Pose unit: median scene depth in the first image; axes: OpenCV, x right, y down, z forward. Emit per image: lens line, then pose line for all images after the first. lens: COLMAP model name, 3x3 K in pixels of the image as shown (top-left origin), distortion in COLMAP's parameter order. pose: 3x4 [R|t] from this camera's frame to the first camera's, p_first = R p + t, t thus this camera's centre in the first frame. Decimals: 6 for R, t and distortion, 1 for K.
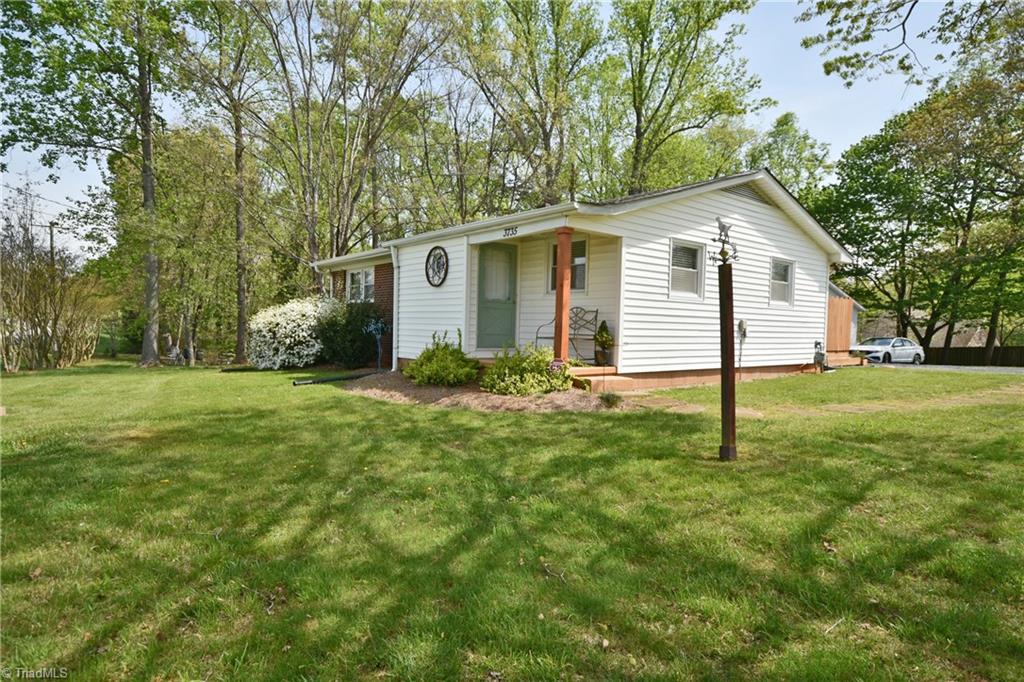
lens RADIAL K [[568.7, 0, 512.0], [0, 568.7, 341.0], [0, 0, 1]] dist [0.000539, -0.000002]
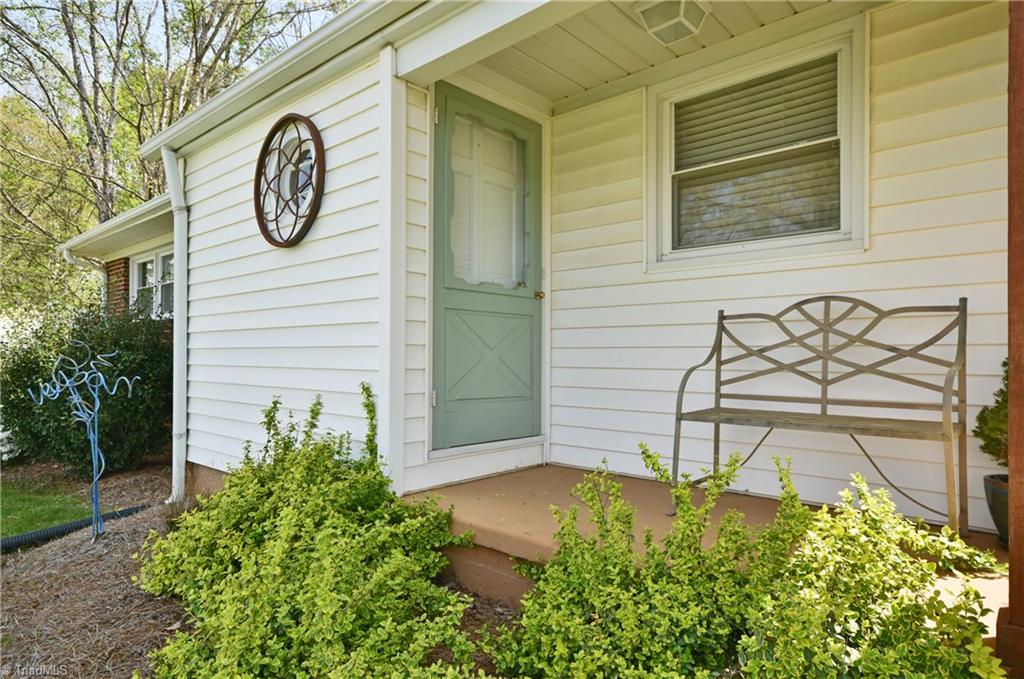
lens RADIAL K [[610.1, 0, 512.0], [0, 610.1, 339.5], [0, 0, 1]] dist [-0.002291, -0.000089]
pose [[0.987107, -0.019713, 0.158844, -0.069831], [0.027367, 0.998560, -0.046138, -0.028140], [-0.157706, 0.049890, 0.986225, 0.689764]]
